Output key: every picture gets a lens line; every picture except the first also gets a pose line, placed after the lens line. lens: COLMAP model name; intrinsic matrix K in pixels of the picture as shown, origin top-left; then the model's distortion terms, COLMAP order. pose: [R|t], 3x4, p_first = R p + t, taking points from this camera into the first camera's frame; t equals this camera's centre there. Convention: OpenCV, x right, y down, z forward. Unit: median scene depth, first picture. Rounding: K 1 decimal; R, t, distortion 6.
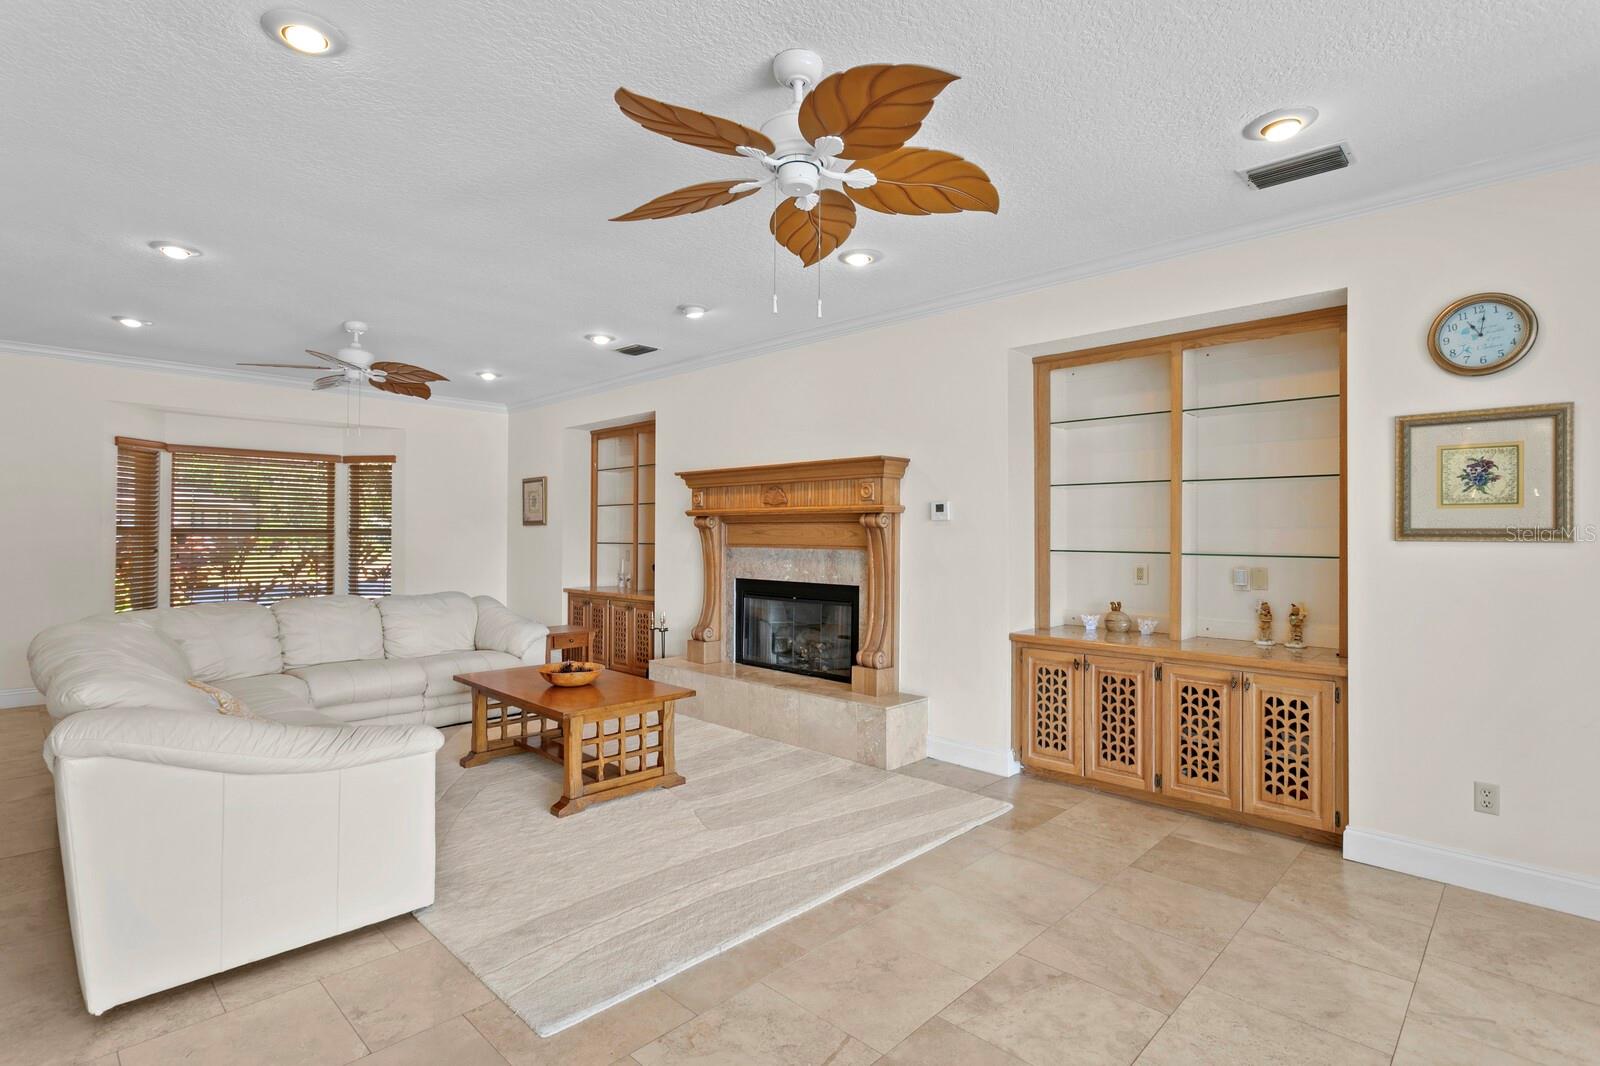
lens RADIAL K [[771.0, 0, 784.4], [0, 771.0, 528.4], [0, 0, 1]] dist [0.002252, 0.000467]
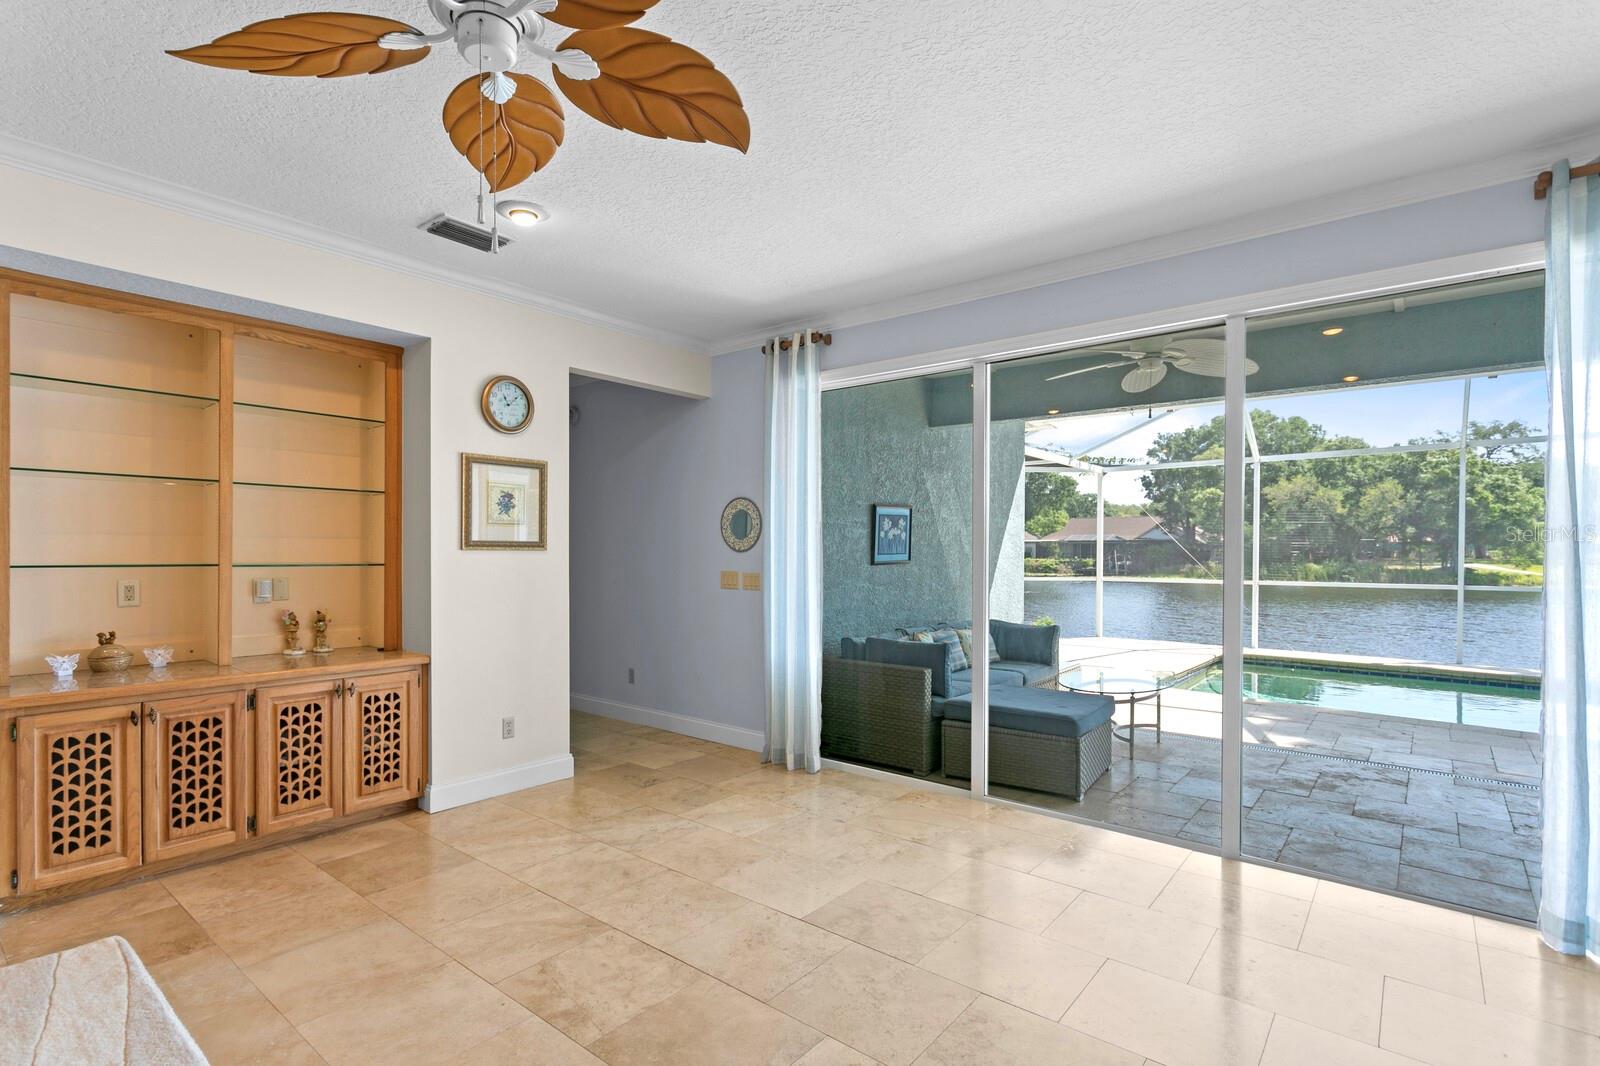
lens RADIAL K [[772.4, 0, 774.8], [0, 772.4, 555.3], [0, 0, 1]] dist [-0.001183, -0.000445]
pose [[-0.078555, -0.010663, 0.996853, -0.453580], [-0.013106, 0.999867, 0.009662, 0.005227], [-0.996824, -0.012305, -0.078685, 0.498950]]
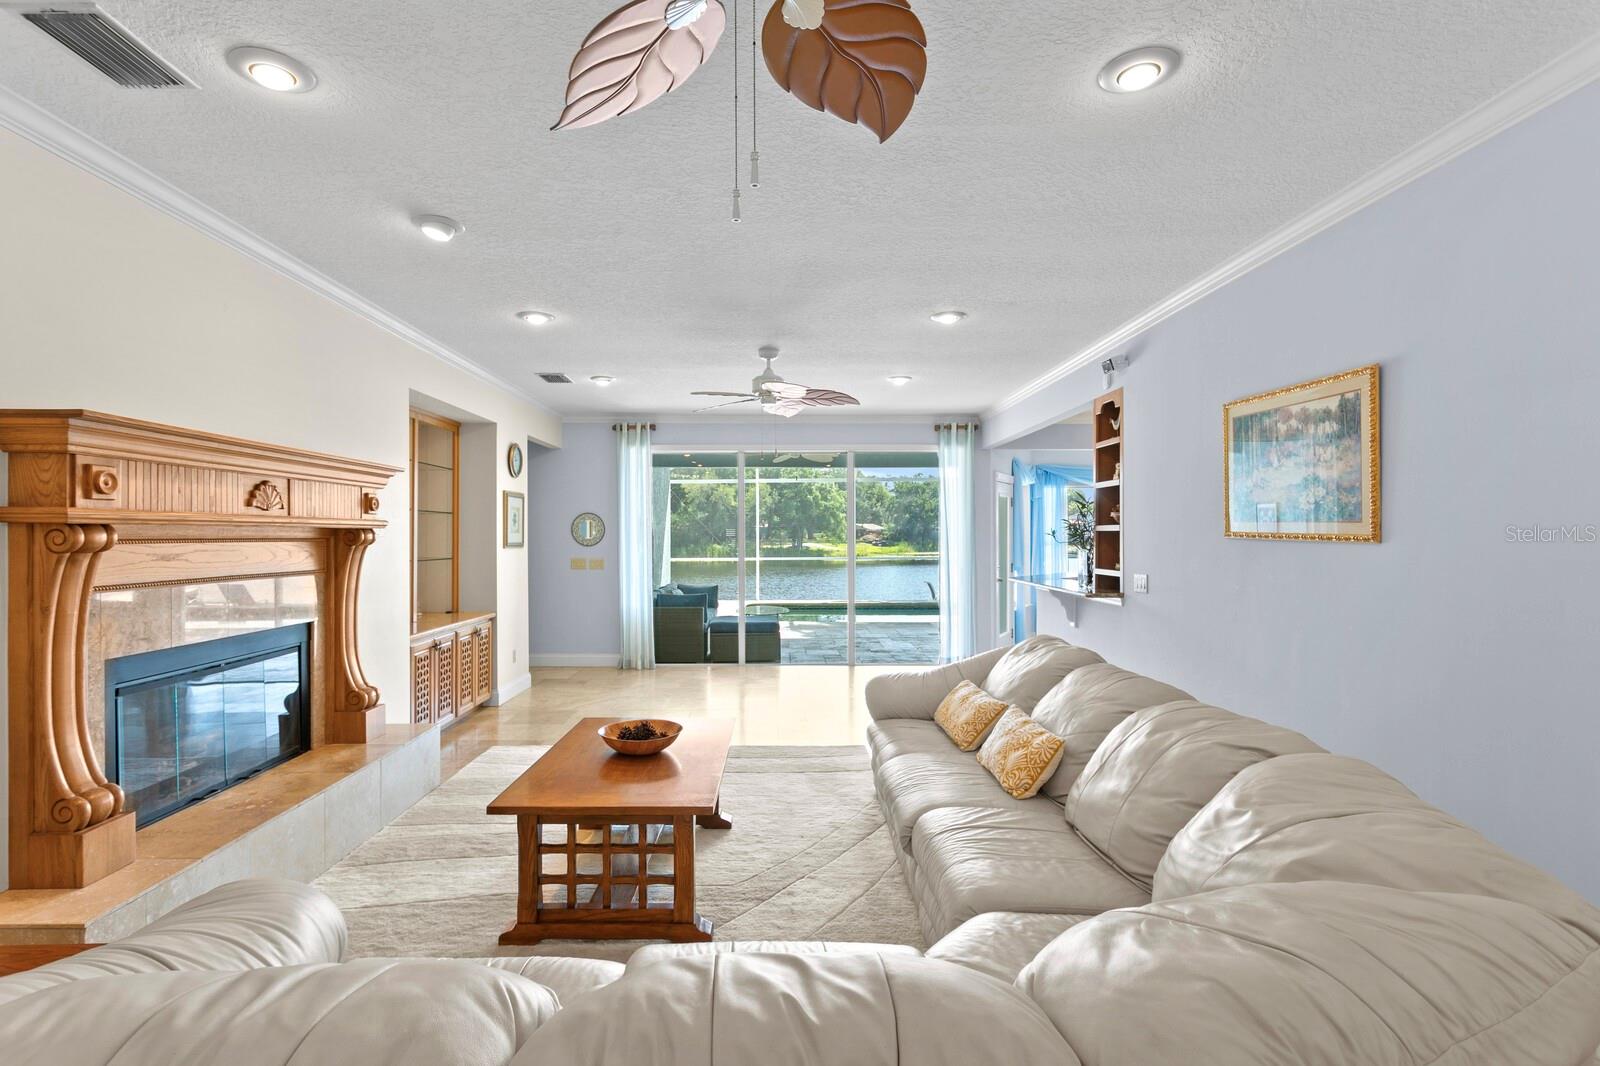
lens RADIAL K [[772.4, 0, 788.8], [0, 772.4, 532.8], [0, 0, 1]] dist [-0.001183, -0.000445]
pose [[-0.717145, -0.000529, 0.696923, -1.218335], [-0.006862, 0.999957, -0.006302, -0.021416], [-0.696890, -0.009302, -0.717118, 1.970129]]
